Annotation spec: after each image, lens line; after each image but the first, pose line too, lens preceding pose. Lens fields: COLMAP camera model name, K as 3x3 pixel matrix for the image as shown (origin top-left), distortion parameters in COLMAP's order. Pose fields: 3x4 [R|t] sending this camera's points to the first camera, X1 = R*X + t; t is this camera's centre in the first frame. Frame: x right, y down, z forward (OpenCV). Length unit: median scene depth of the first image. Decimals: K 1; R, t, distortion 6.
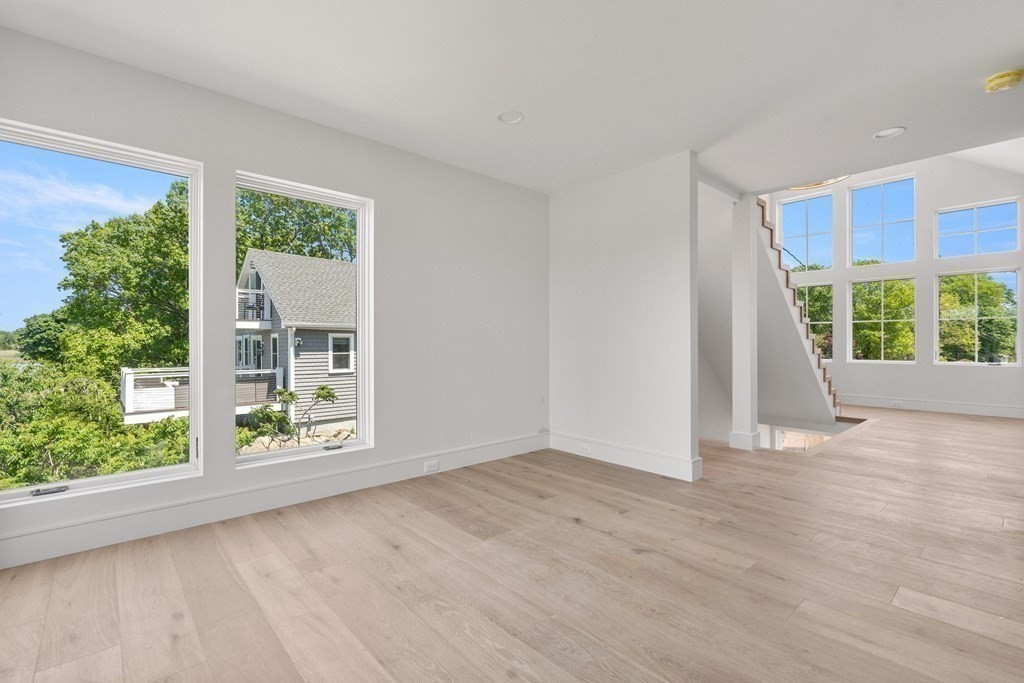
lens RADIAL K [[461.6, 0, 509.9], [0, 461.6, 341.1], [0, 0, 1]] dist [0.000813, 0.000045]
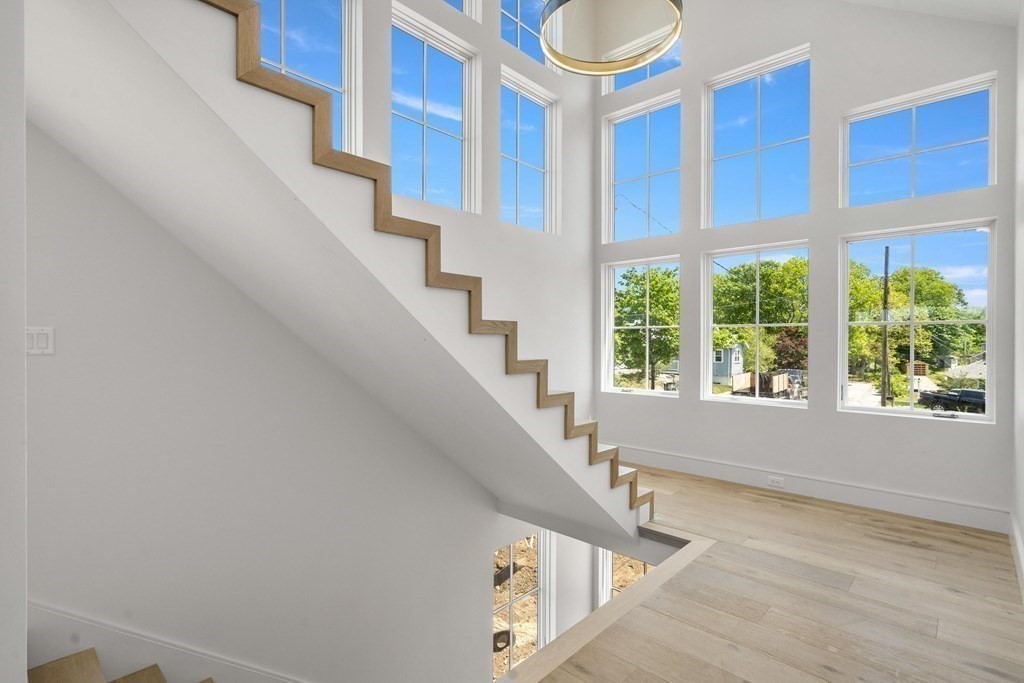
lens RADIAL K [[498.4, 0, 512.0], [0, 498.4, 341.5], [0, 0, 1]] dist [-0.000824, -0.000191]
pose [[0.995696, 0.004316, 0.092582, 0.485661], [-0.004803, 0.999976, 0.005039, -0.029147], [-0.092558, -0.005462, 0.995692, 0.459823]]
